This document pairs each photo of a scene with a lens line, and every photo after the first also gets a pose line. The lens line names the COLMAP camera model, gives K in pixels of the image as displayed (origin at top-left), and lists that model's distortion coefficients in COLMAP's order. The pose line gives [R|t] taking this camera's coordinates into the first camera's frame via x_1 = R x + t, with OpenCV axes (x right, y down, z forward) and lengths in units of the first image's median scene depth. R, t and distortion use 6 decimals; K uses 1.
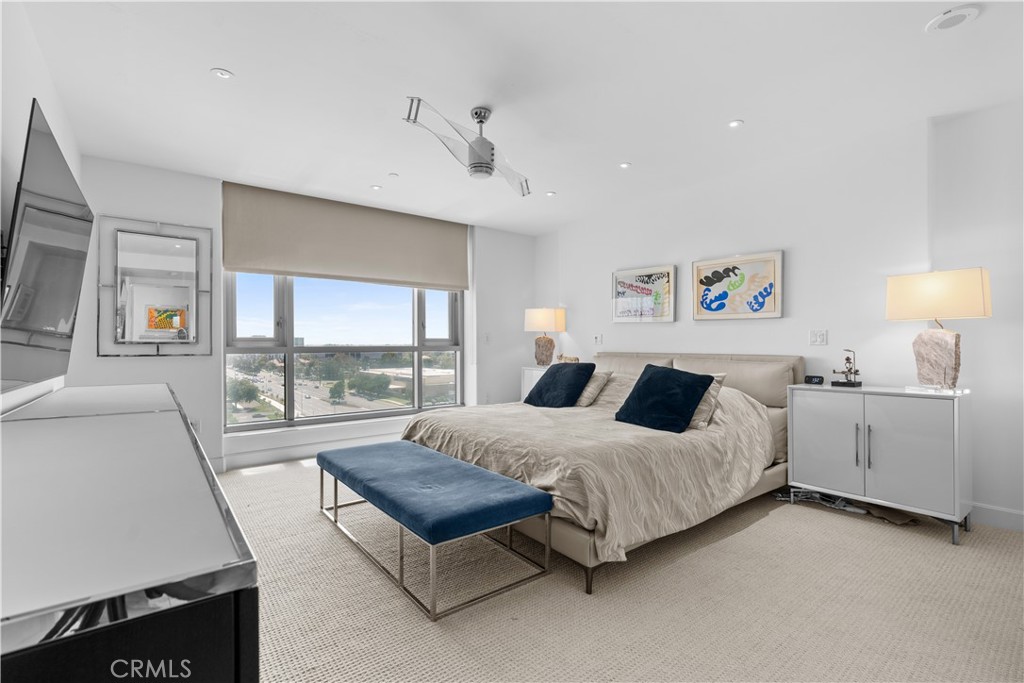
lens RADIAL K [[464.5, 0, 513.1], [0, 464.5, 344.5], [0, 0, 1]] dist [-0.011545, 0.003256]
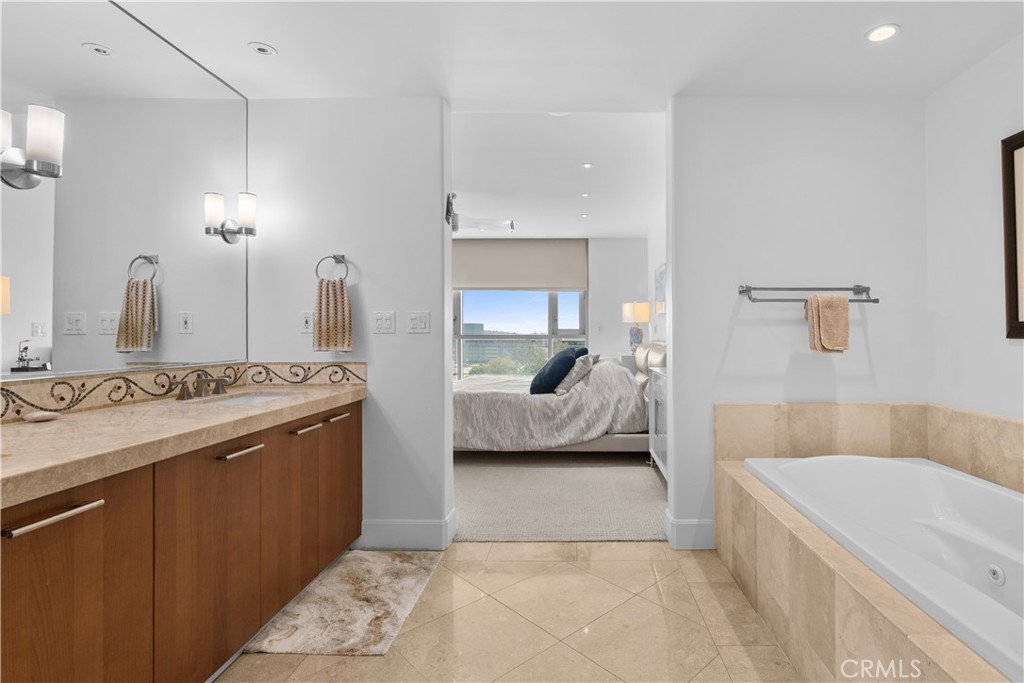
lens RADIAL K [[490.0, 0, 573.8], [0, 490.0, 332.7], [0, 0, 1]] dist [-0.008256, 0.001314]
pose [[0.793590, 0.001509, -0.608451, 0.706546], [-0.002823, 0.999995, -0.001202, -0.000913], [0.608446, 0.002672, 0.793590, -0.074739]]
